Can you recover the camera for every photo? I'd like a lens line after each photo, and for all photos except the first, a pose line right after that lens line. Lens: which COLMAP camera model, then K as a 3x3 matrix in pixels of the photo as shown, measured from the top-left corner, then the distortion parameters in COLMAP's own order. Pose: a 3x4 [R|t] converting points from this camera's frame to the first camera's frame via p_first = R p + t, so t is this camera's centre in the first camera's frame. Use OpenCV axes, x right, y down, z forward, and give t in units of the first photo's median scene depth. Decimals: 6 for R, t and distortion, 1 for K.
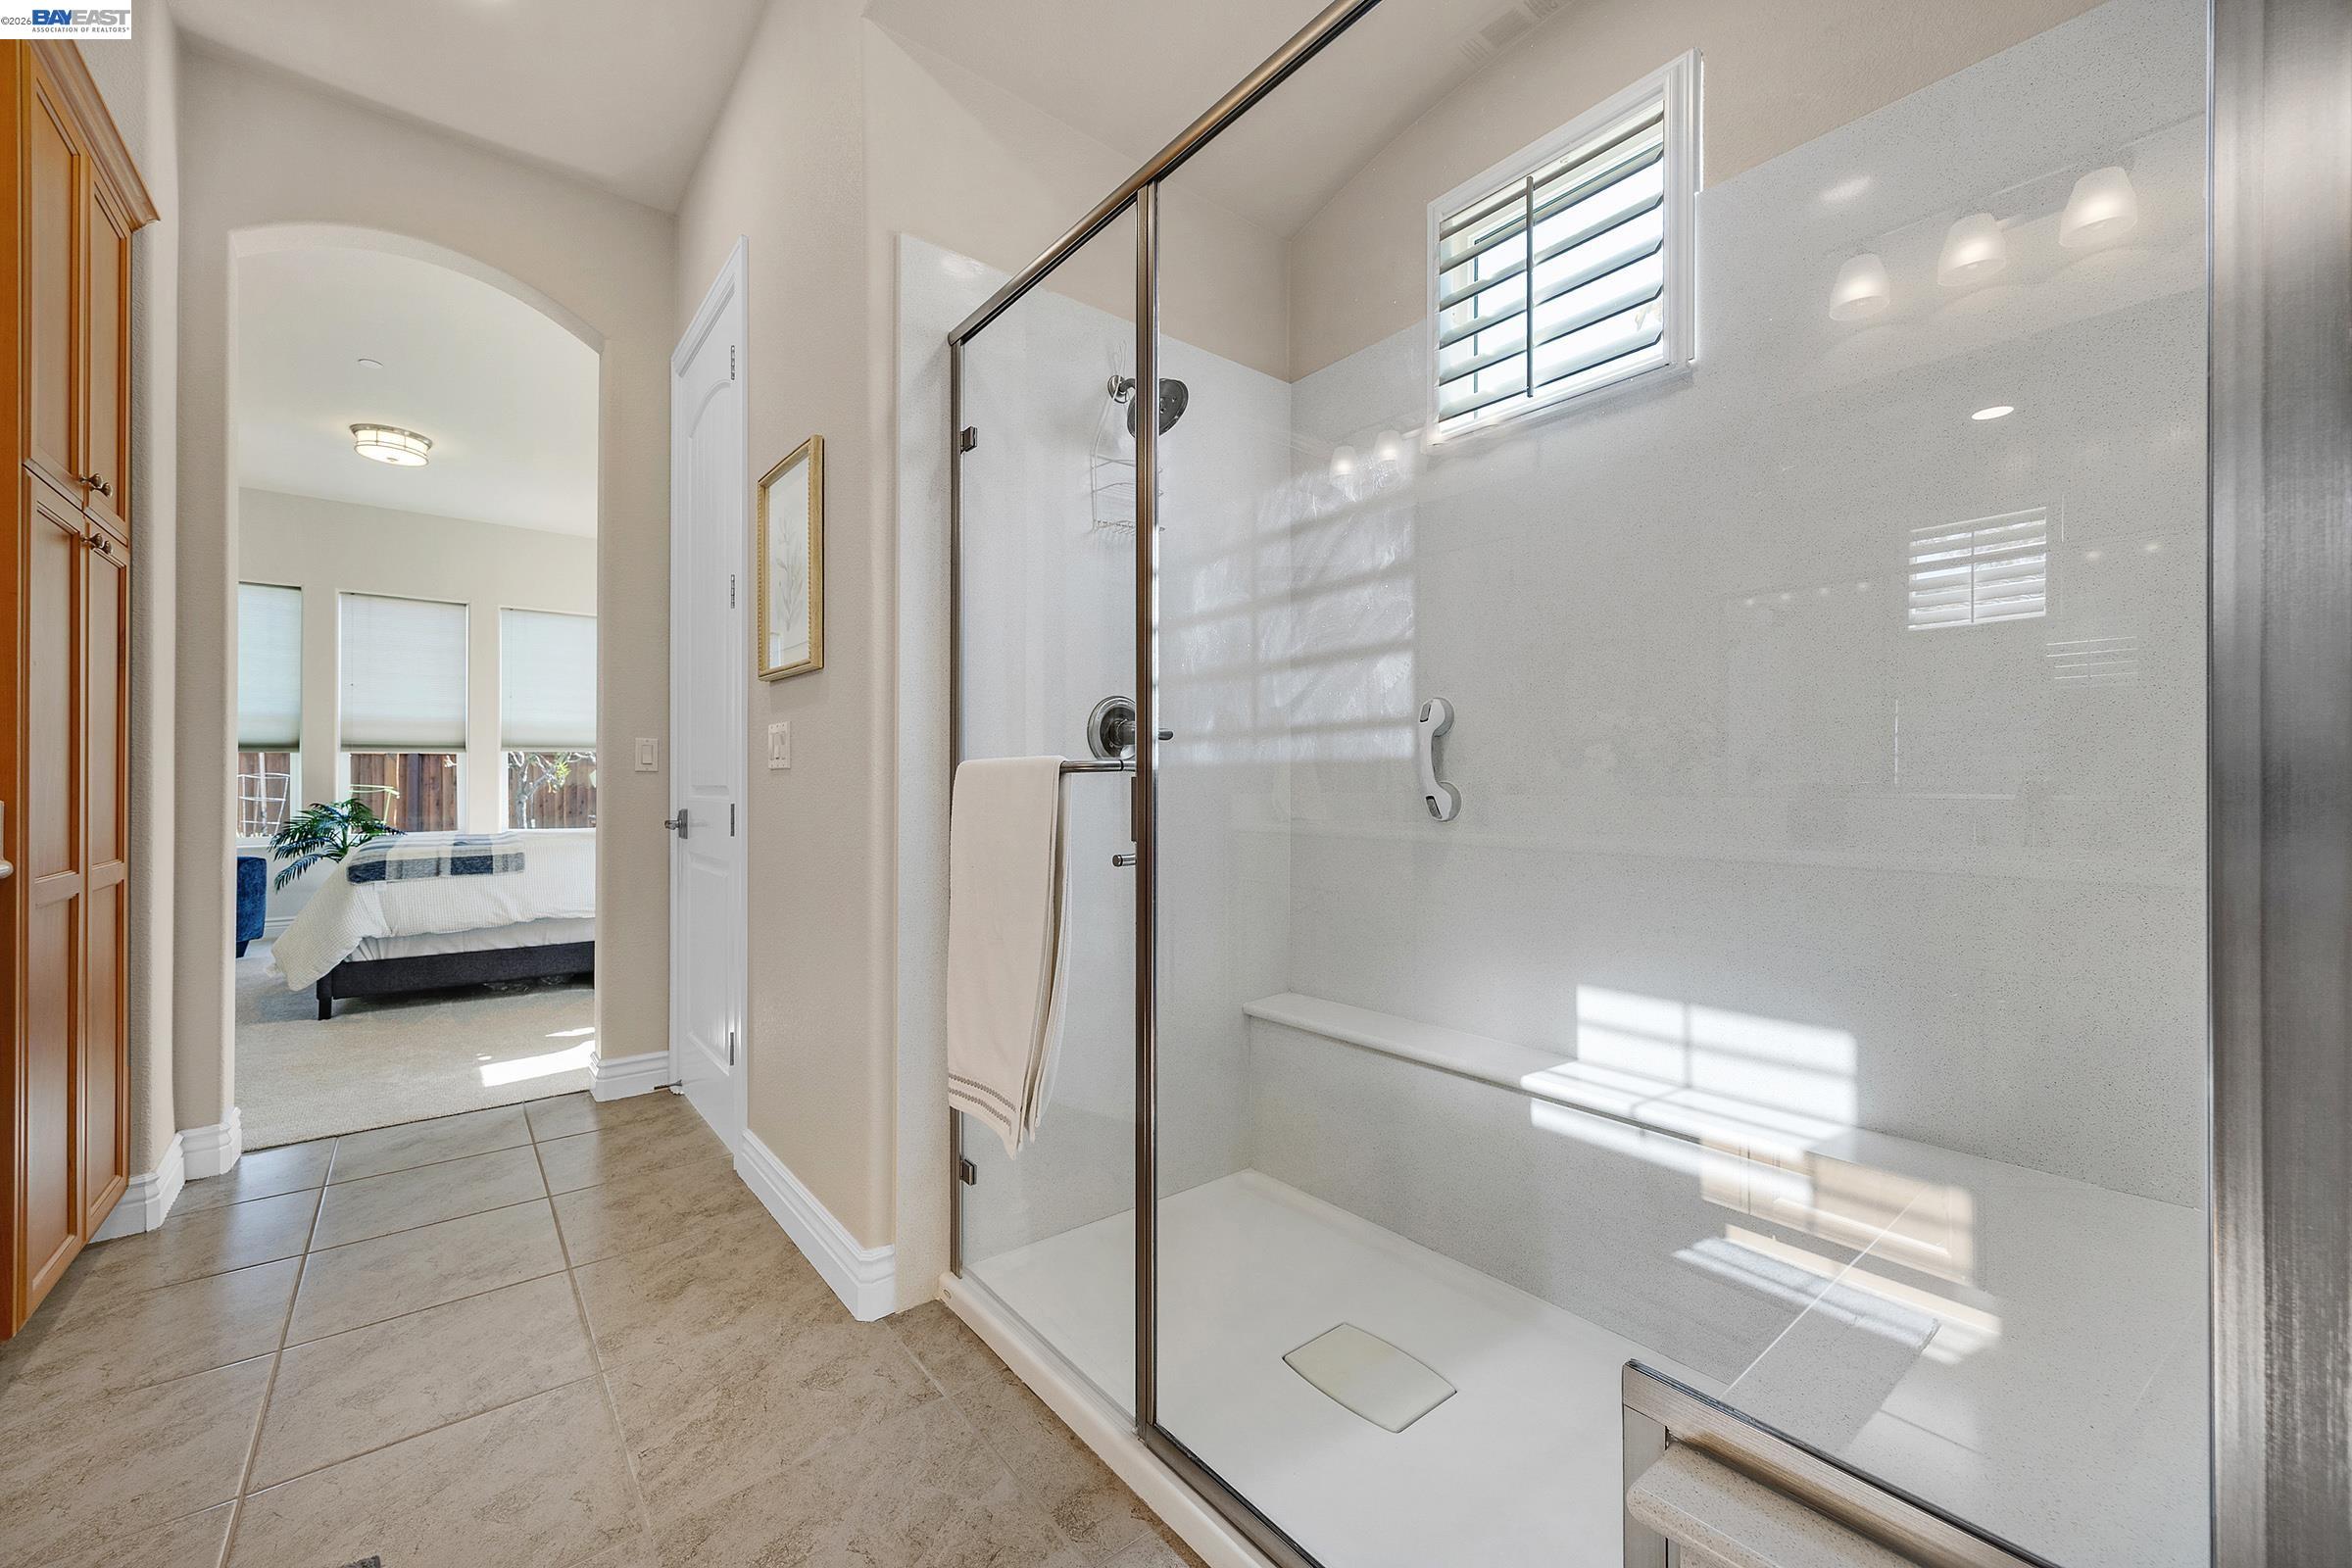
lens RADIAL K [[906.2, 0, 1172.7], [0, 906.2, 778.1], [0, 0, 1]] dist [0.000587, 0.000031]
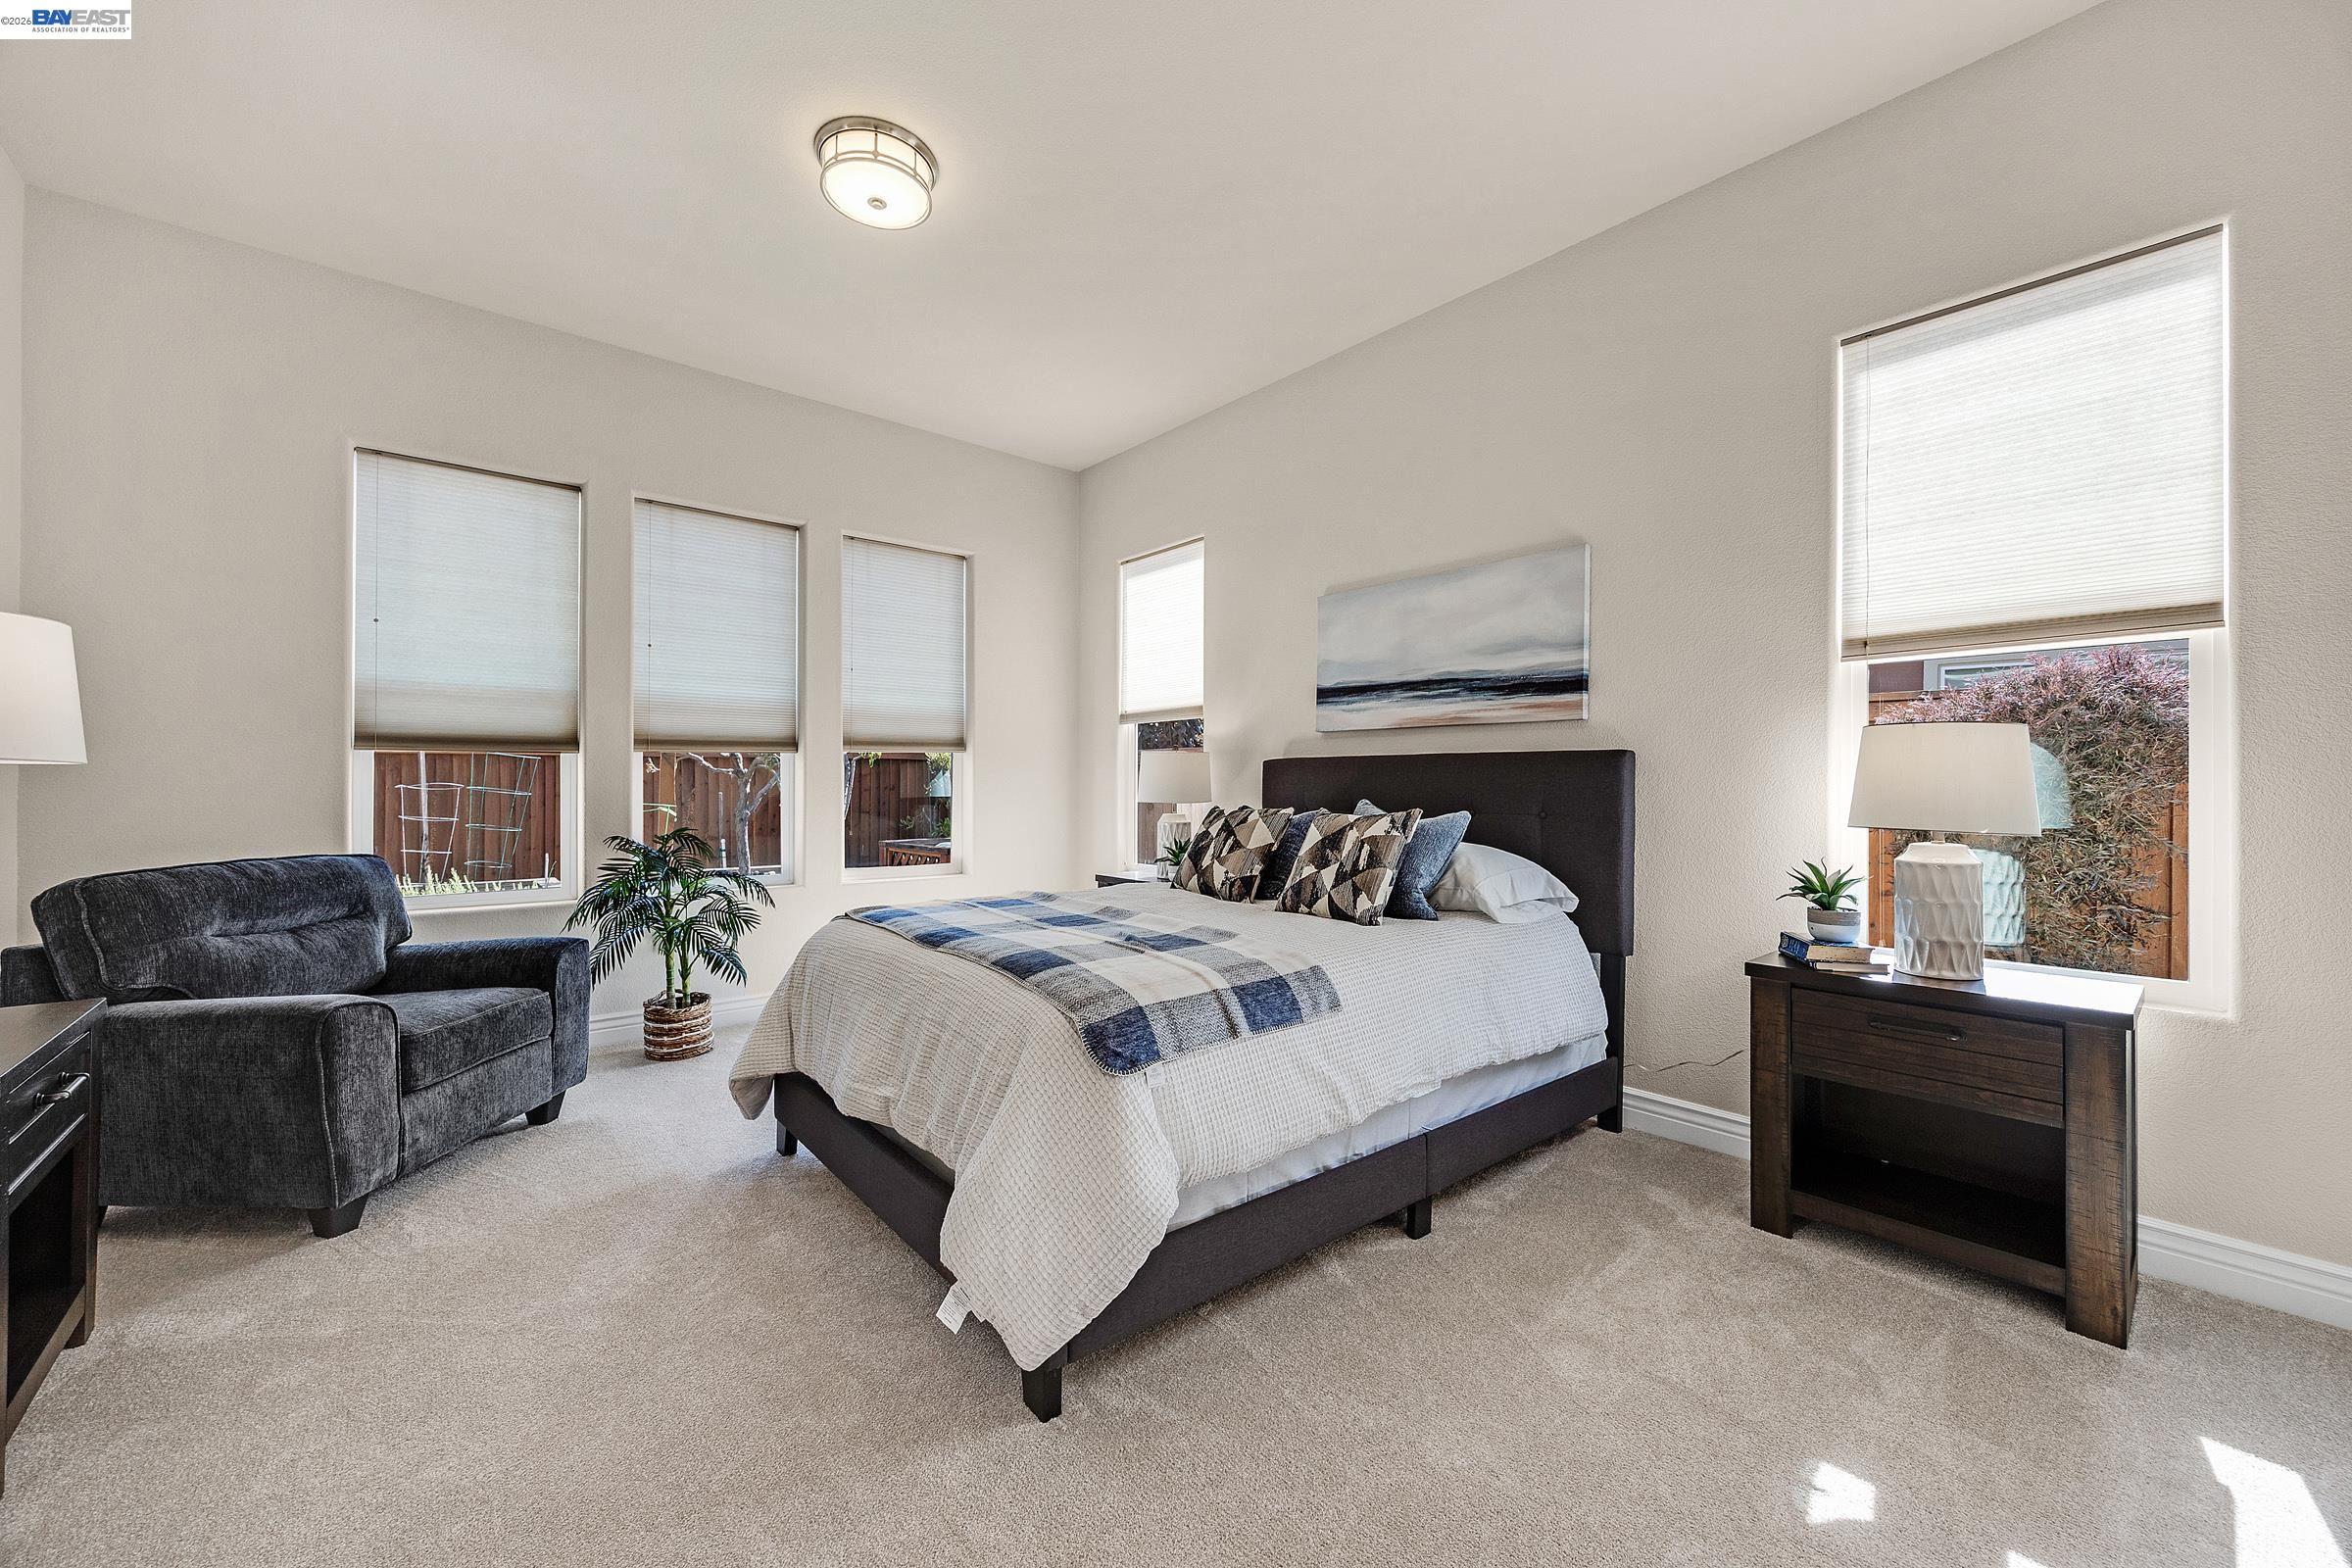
lens RADIAL K [[906.2, 0, 1176.8], [0, 906.2, 790.4], [0, 0, 1]] dist [0.000587, 0.000031]
pose [[0.999977, 0.000595, 0.006800, -0.556334], [-0.000669, 0.999941, 0.010802, -0.010100], [-0.006793, -0.010806, 0.999919, 0.374564]]
